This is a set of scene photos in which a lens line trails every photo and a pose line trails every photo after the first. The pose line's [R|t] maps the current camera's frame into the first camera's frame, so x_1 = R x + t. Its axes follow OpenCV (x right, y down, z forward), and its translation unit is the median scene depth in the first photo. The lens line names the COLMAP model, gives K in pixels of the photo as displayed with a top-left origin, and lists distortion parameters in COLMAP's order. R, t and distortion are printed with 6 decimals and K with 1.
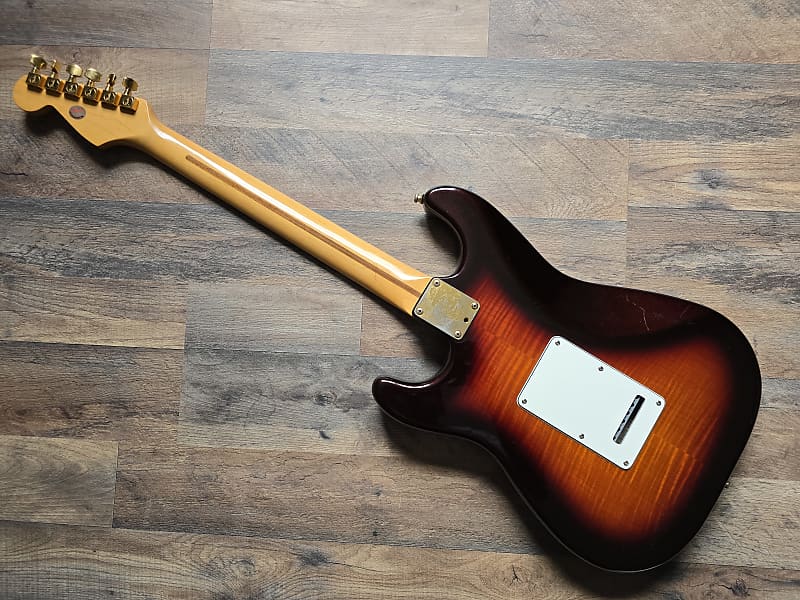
lens RADIAL K [[550.3, 0, 397.4], [0, 550.3, 289.7], [0, 0, 1]] dist [0.025194, -0.022859]
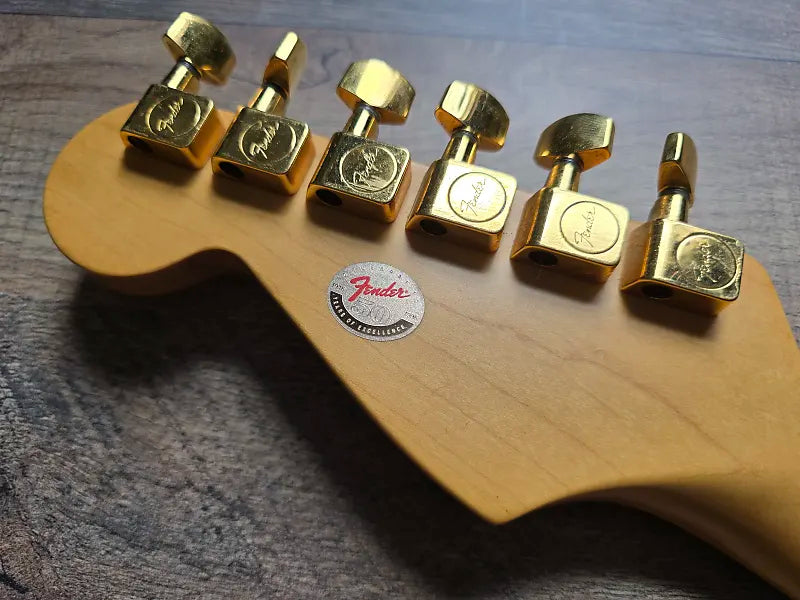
lens RADIAL K [[576.8, 0, 400.3], [0, 576.8, 285.3], [0, 0, 1]] dist [-0.037747, -0.001731]
pose [[0.997520, 0.066014, -0.024428, -0.562742], [-0.070138, 0.961453, -0.265874, -0.275412], [0.005935, 0.266928, 0.963698, 0.819747]]
